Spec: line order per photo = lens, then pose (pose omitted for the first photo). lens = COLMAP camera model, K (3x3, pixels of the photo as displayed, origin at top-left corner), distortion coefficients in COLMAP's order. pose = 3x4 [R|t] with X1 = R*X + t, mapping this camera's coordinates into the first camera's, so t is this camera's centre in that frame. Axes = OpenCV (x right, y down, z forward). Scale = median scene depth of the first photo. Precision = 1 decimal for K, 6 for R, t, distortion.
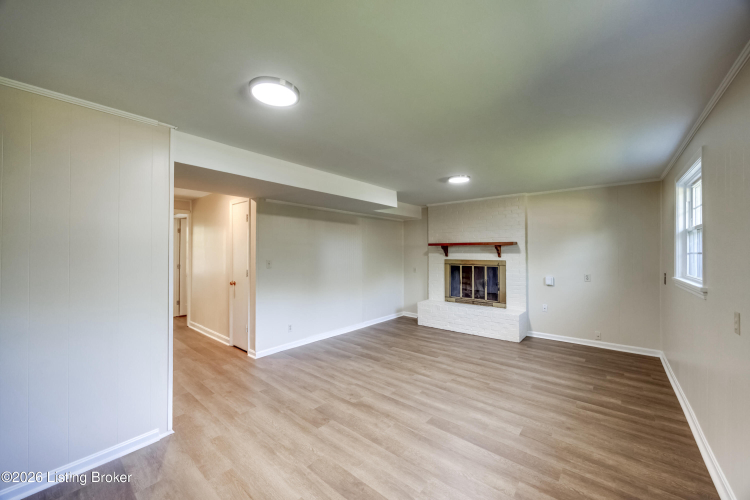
lens RADIAL K [[286.9, 0, 376.4], [0, 286.9, 251.9], [0, 0, 1]] dist [-0.000785, -0.000010]
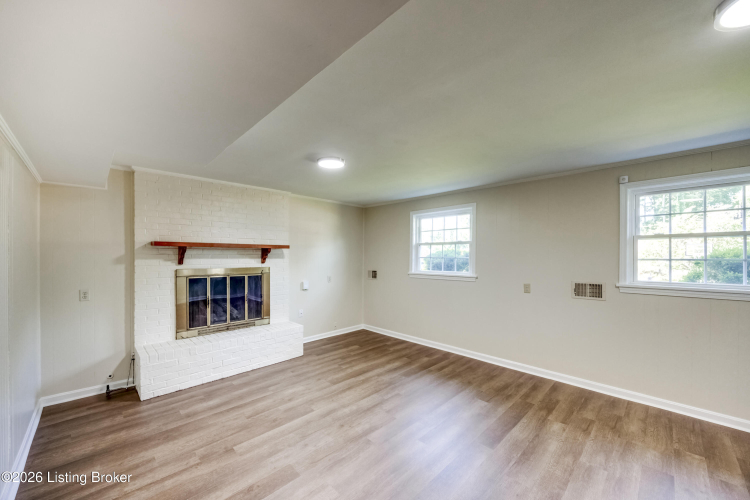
lens RADIAL K [[286.9, 0, 376.4], [0, 286.9, 251.9], [0, 0, 1]] dist [-0.000785, -0.000010]
pose [[0.096698, 0.014592, 0.995207, -0.467036], [-0.002213, 0.999893, -0.014445, -0.003905], [-0.995311, -0.000805, 0.096720, 0.781388]]
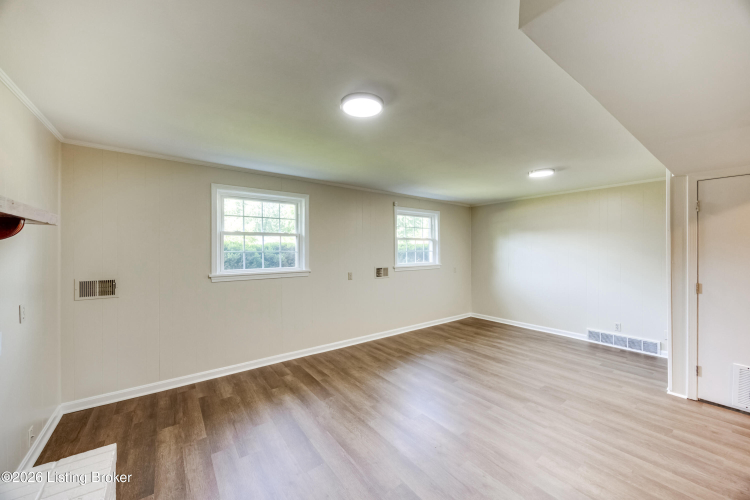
lens RADIAL K [[282.7, 0, 377.5], [0, 282.7, 247.5], [0, 0, 1]] dist [-0.001331, -0.000052]
pose [[-0.973097, 0.004383, 0.230355, 0.143183], [0.002157, 0.999949, -0.009913, -0.001665], [-0.230387, -0.009150, -0.973056, 1.442860]]
